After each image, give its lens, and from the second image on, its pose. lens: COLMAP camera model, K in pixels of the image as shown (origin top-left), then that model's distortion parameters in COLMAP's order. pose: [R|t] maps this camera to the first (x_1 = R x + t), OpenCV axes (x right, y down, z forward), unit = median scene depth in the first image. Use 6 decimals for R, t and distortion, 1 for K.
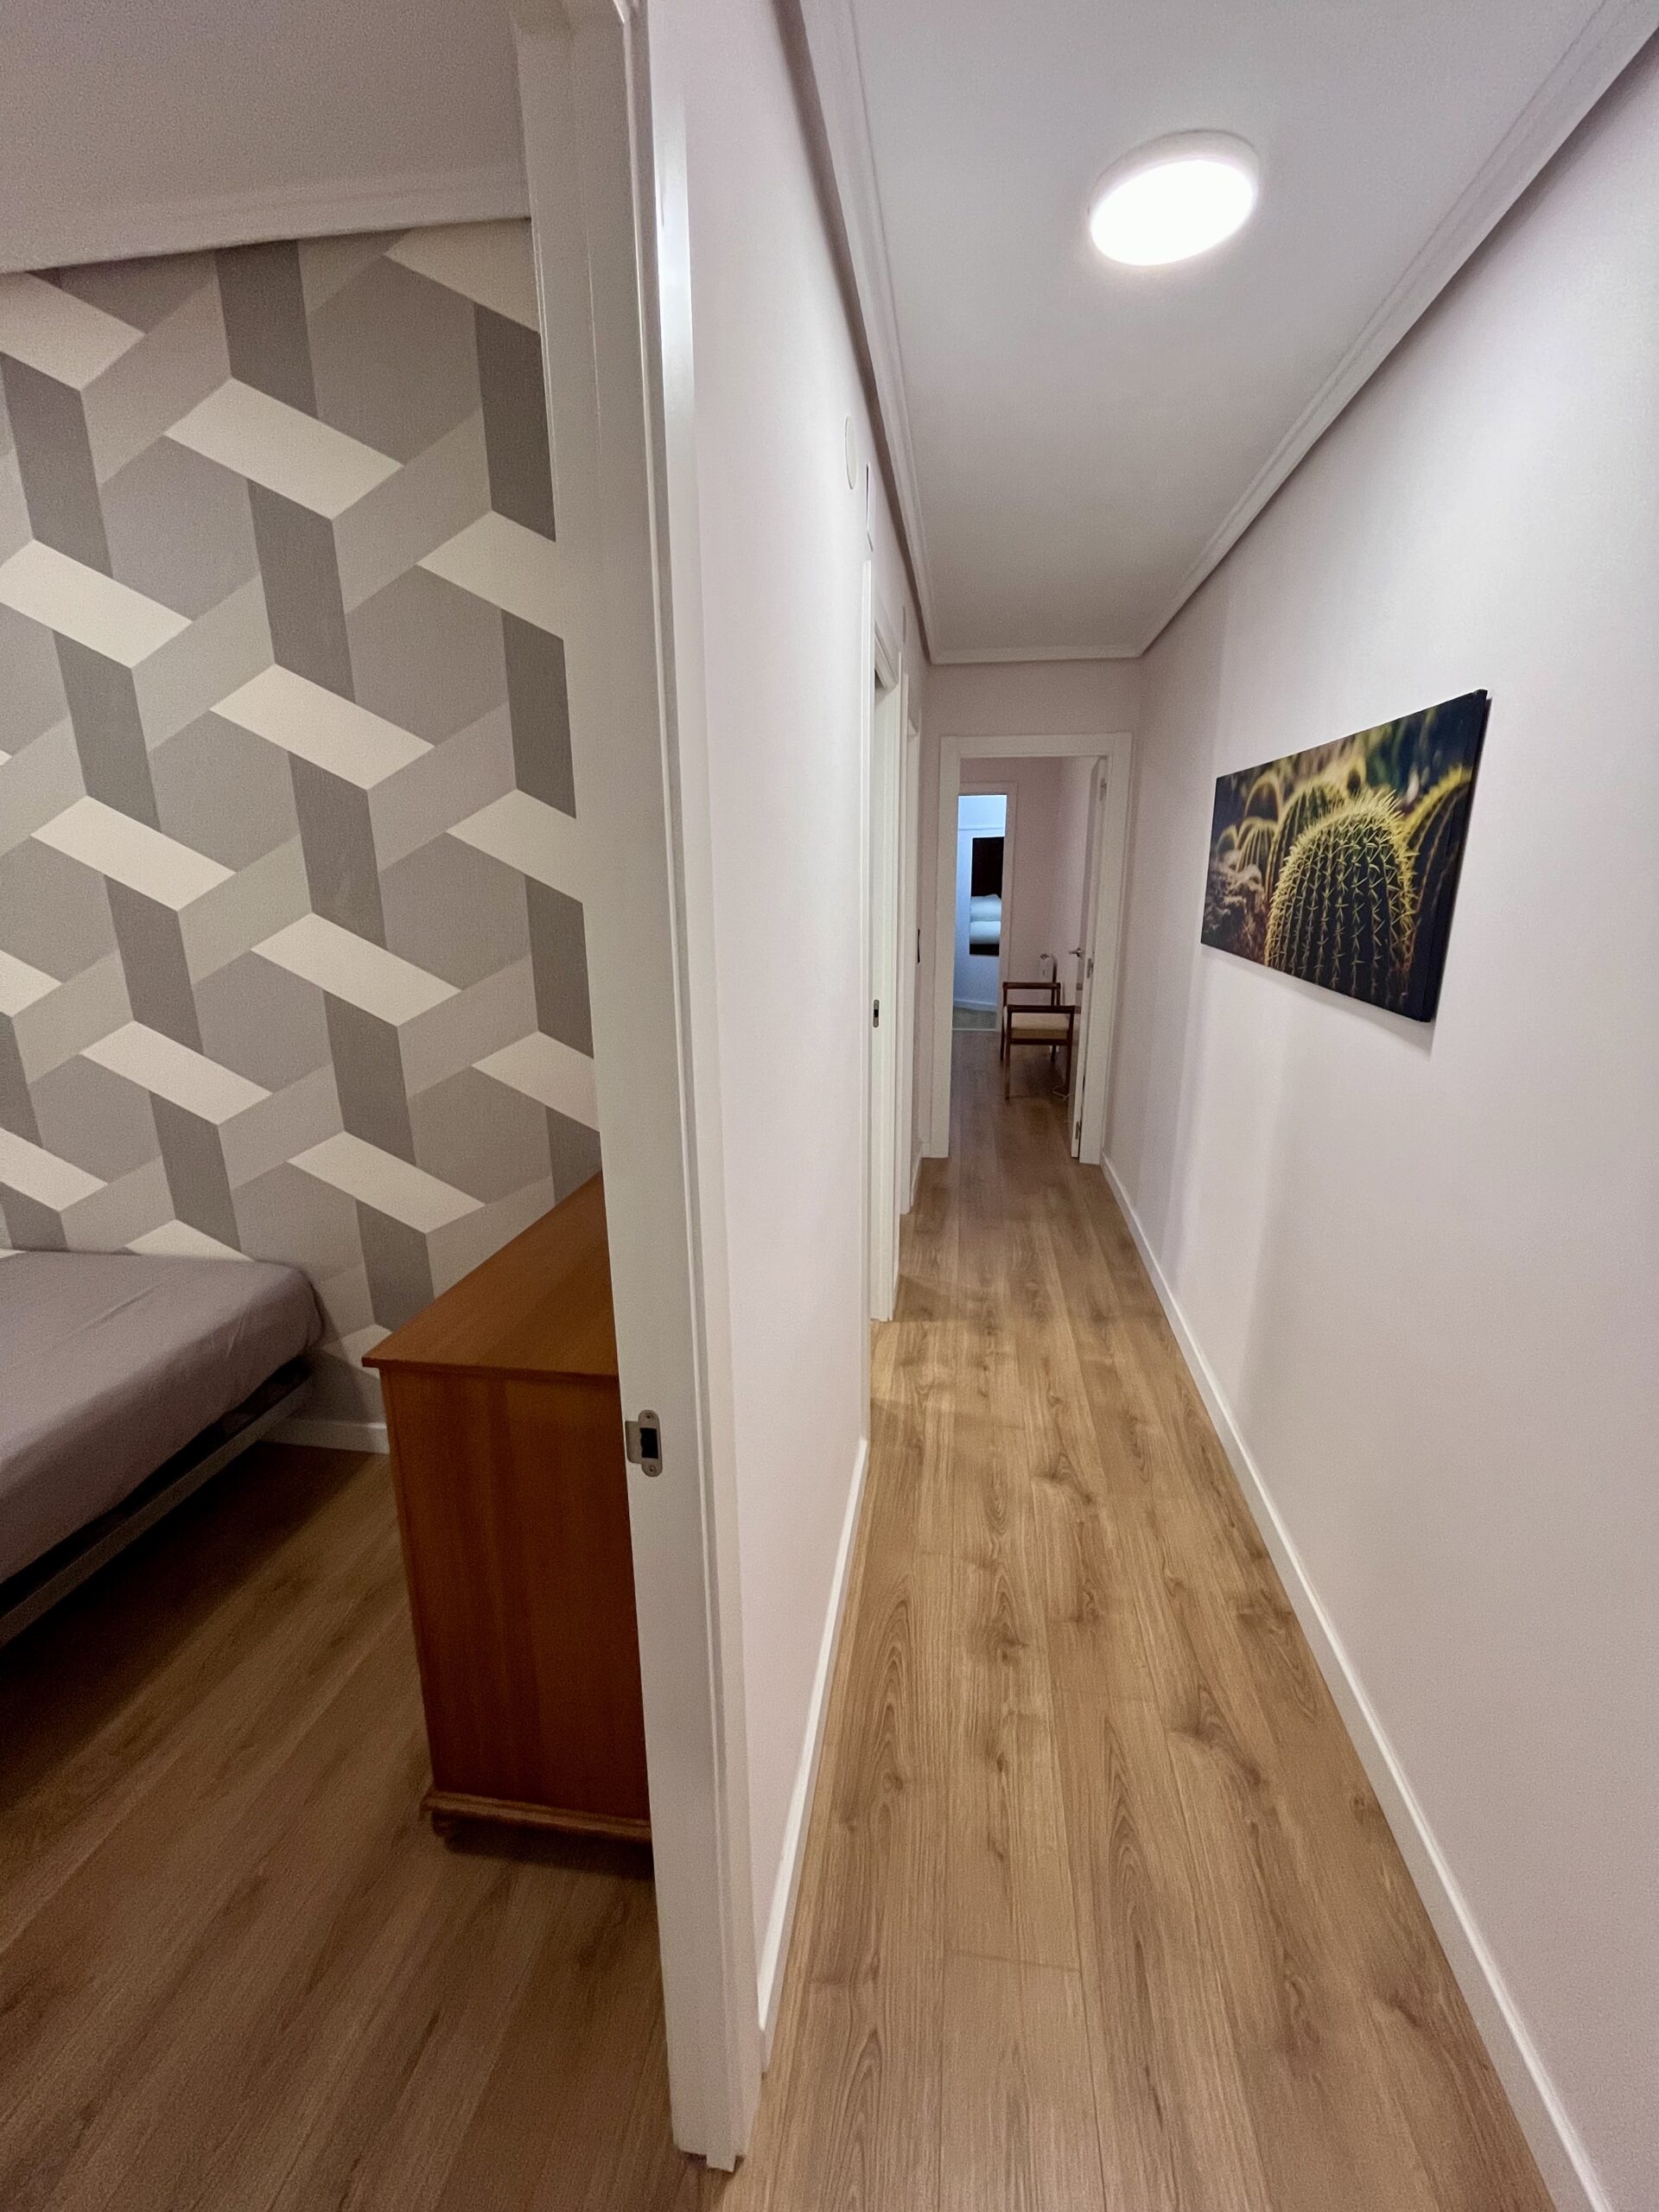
lens RADIAL K [[894.4, 0, 830.4], [0, 894.4, 1109.8], [0, 0, 1]] dist [-0.003122, 0.000260]
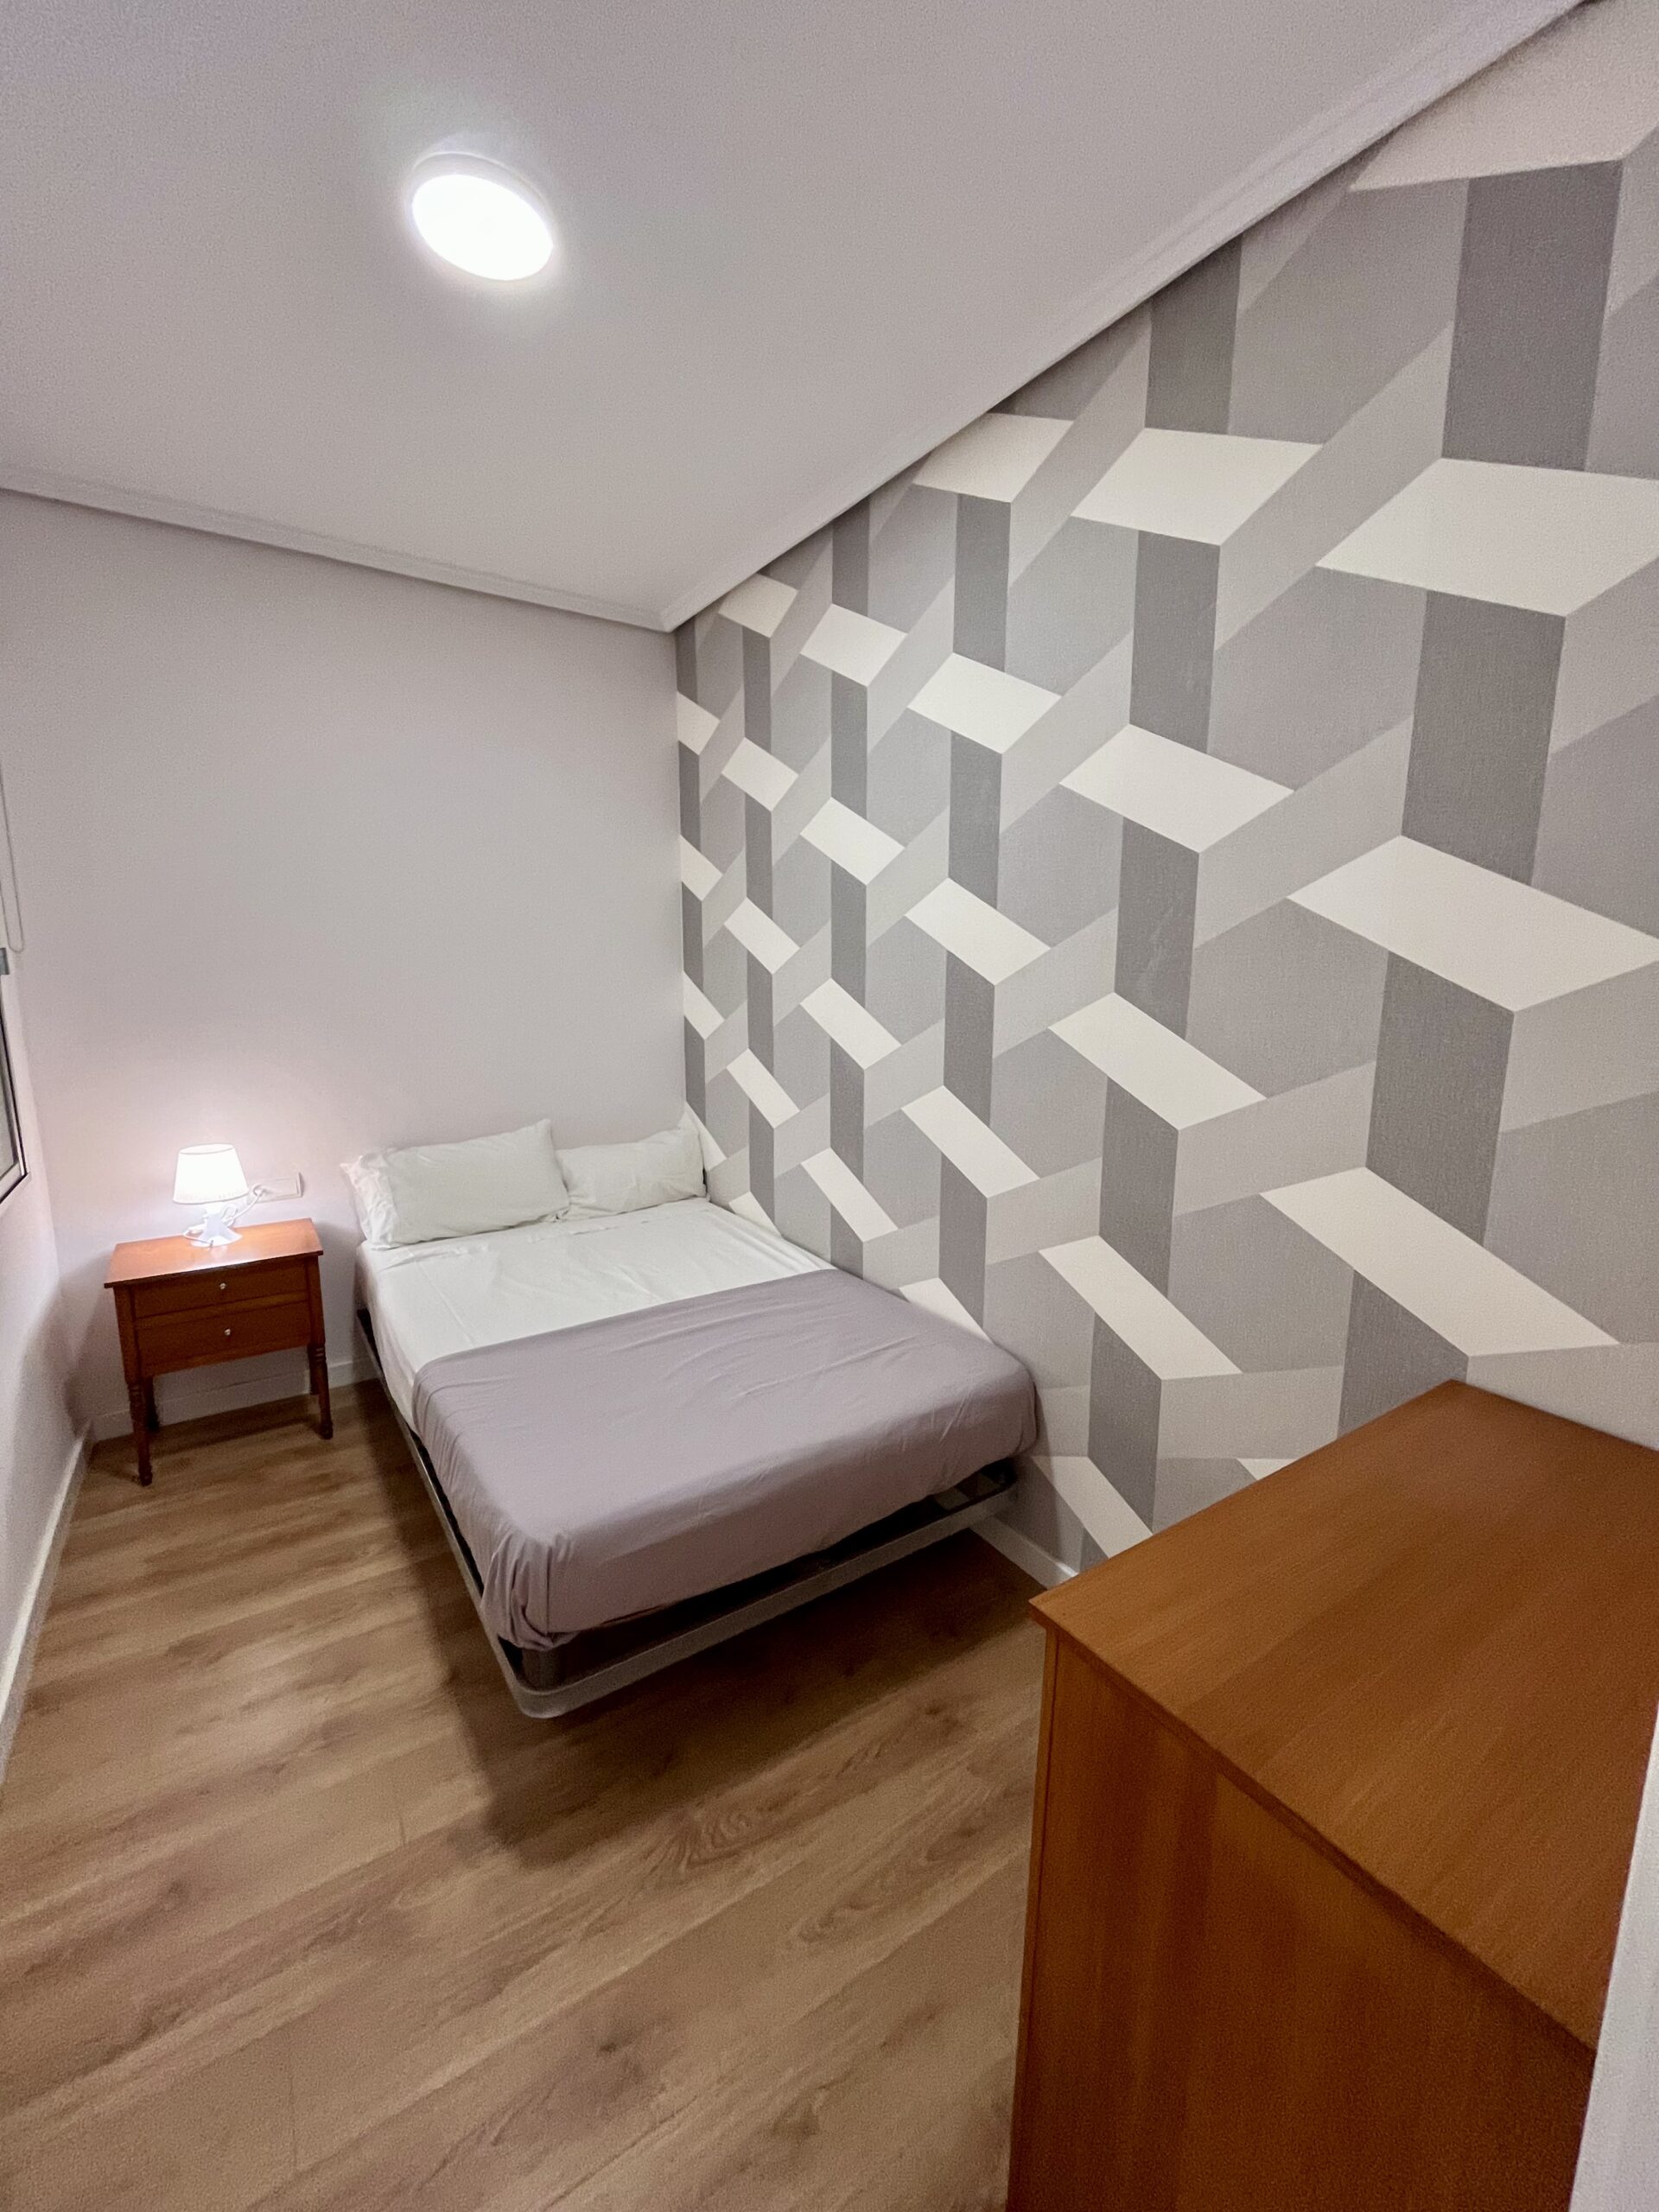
lens RADIAL K [[897.8, 0, 831.2], [0, 897.8, 1108.7], [0, 0, 1]] dist [-0.002709, 0.000274]
pose [[0.667522, 0.135239, -0.732205, -0.095364], [-0.198457, 0.980110, 0.000102, -0.051030], [0.717655, 0.145243, 0.681084, 0.203082]]
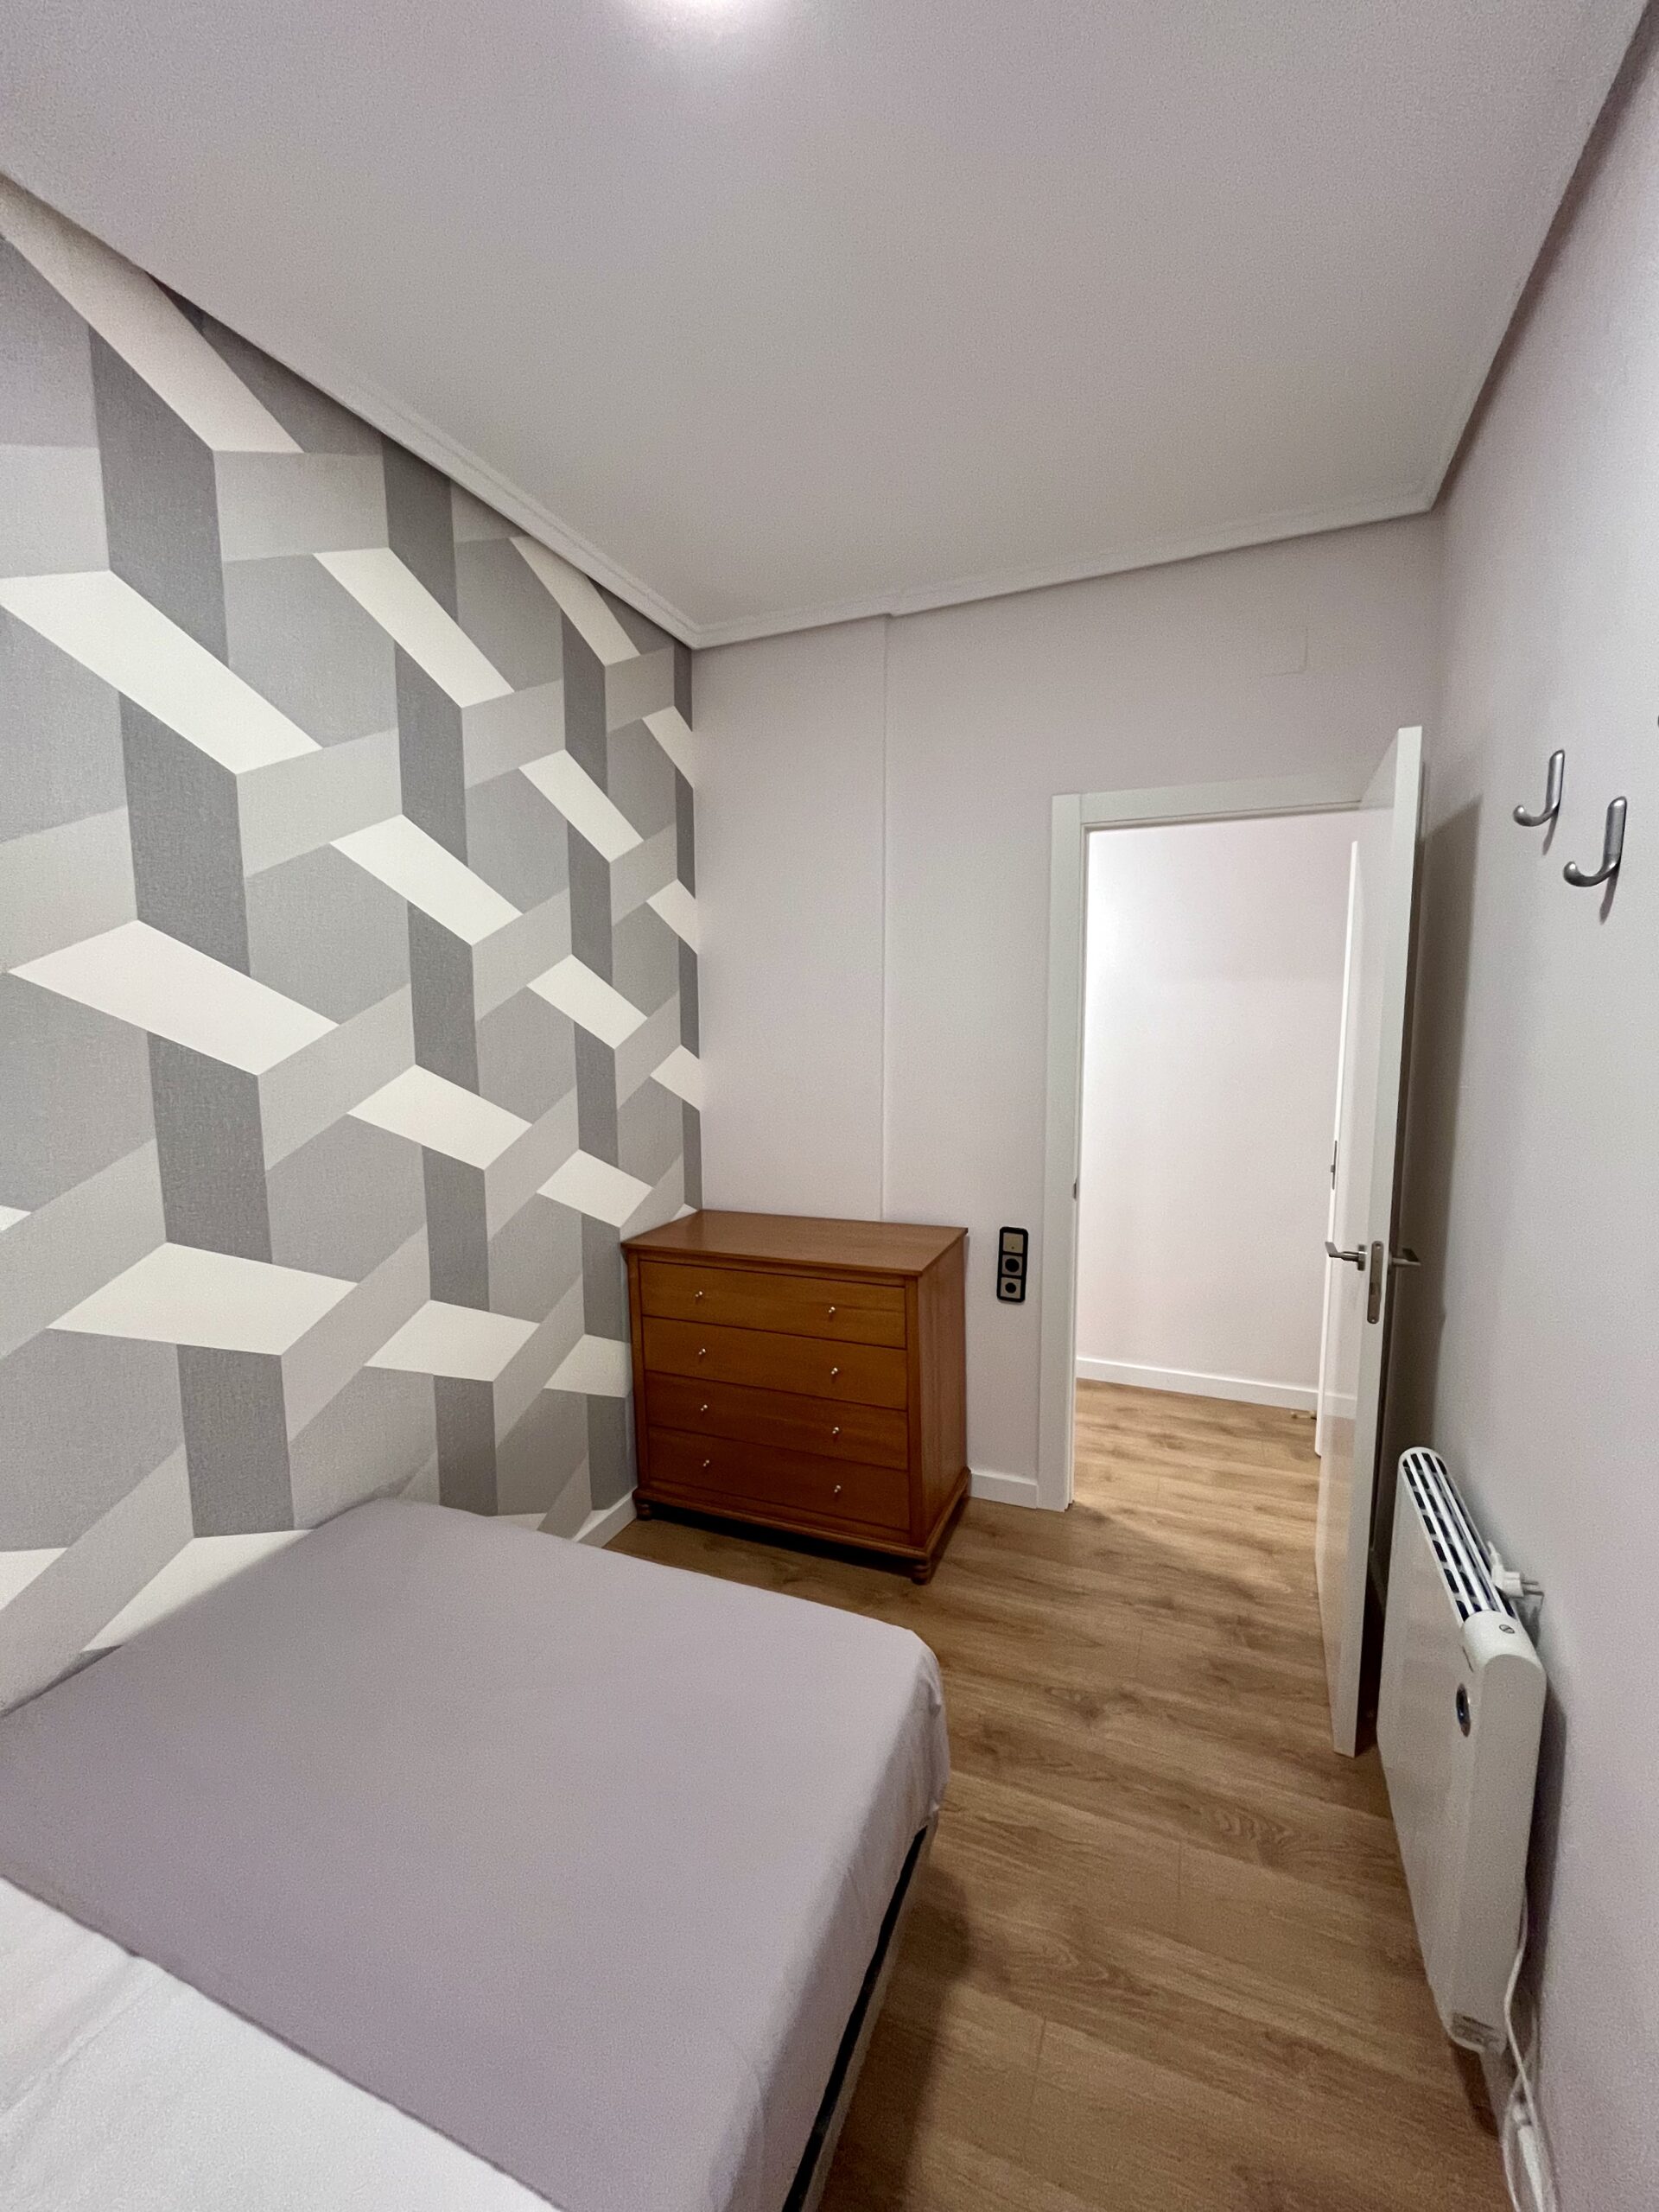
lens RADIAL K [[894.4, 0, 830.4], [0, 894.4, 1109.8], [0, 0, 1]] dist [-0.003122, 0.000260]
pose [[0.254407, -0.111826, 0.960610, -1.413062], [0.251148, 0.966853, 0.046039, -0.111859], [-0.933917, 0.229542, 0.274059, 0.356617]]
